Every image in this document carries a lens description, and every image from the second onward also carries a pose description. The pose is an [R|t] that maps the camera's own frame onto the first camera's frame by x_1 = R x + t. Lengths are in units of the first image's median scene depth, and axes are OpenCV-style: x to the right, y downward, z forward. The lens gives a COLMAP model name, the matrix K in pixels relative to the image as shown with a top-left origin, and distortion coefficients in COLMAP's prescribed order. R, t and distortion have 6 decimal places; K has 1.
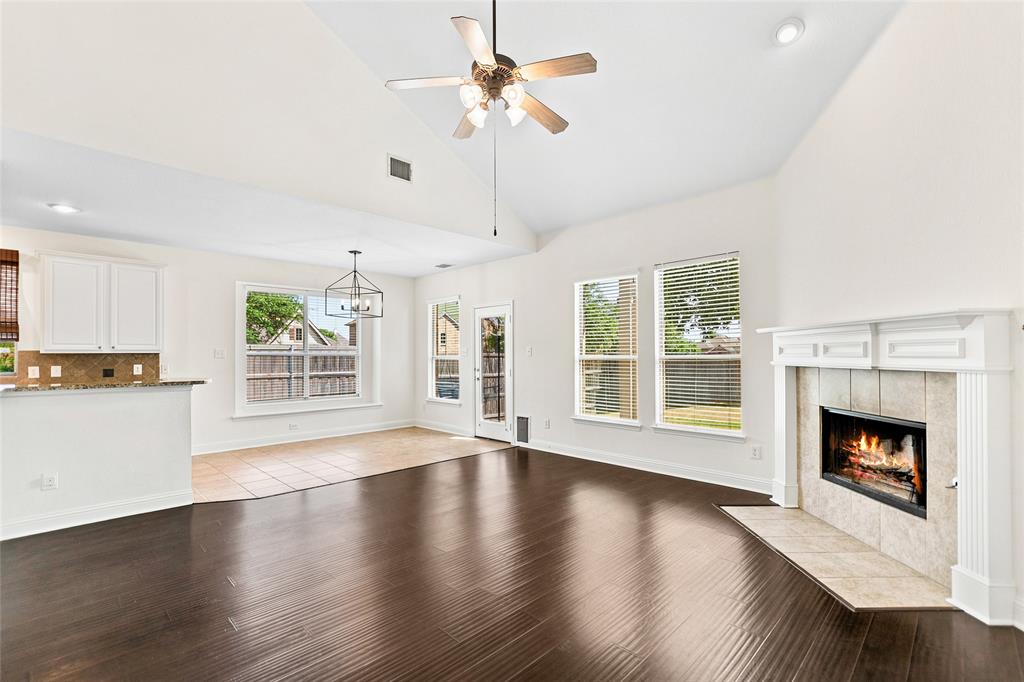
lens RADIAL K [[467.7, 0, 505.2], [0, 467.7, 342.0], [0, 0, 1]] dist [0.001615, -0.000357]
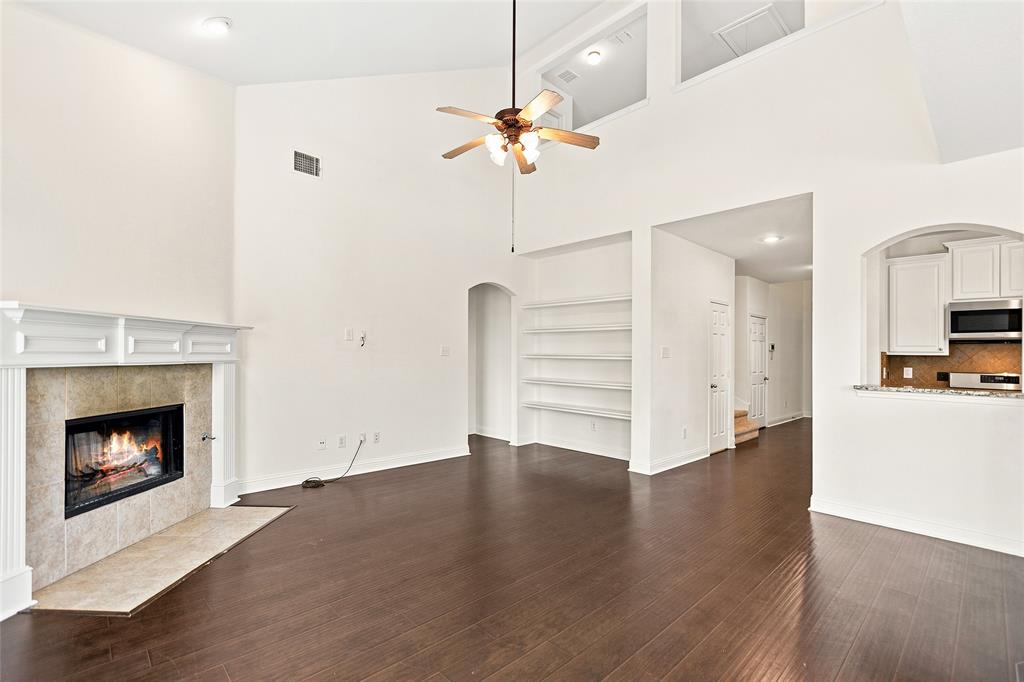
lens RADIAL K [[467.7, 0, 510.9], [0, 467.7, 351.1], [0, 0, 1]] dist [0.001615, -0.000357]
pose [[-0.999792, -0.008264, 0.018623, -0.021051], [-0.008792, 0.999556, -0.028452, 0.030981], [-0.018379, -0.028610, -0.999422, 1.247842]]
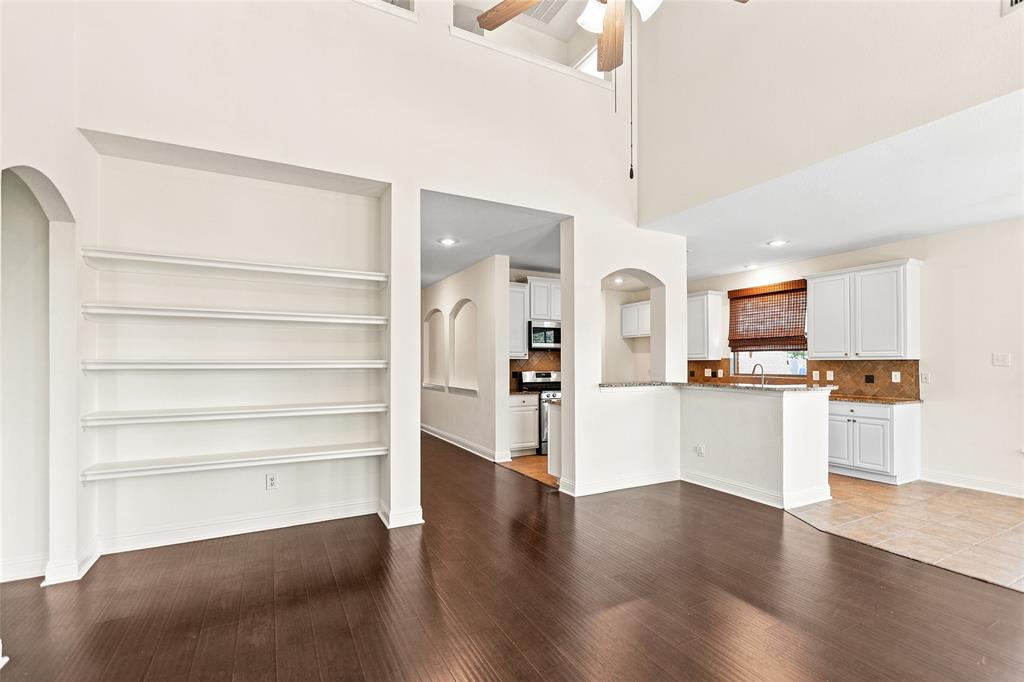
lens RADIAL K [[467.7, 0, 527.0], [0, 467.7, 356.1], [0, 0, 1]] dist [0.001615, -0.000357]
pose [[-0.264351, -0.009016, -0.964384, 0.372325], [0.022097, 0.999637, -0.015402, 0.016107], [0.964173, -0.025382, -0.264056, 0.590455]]
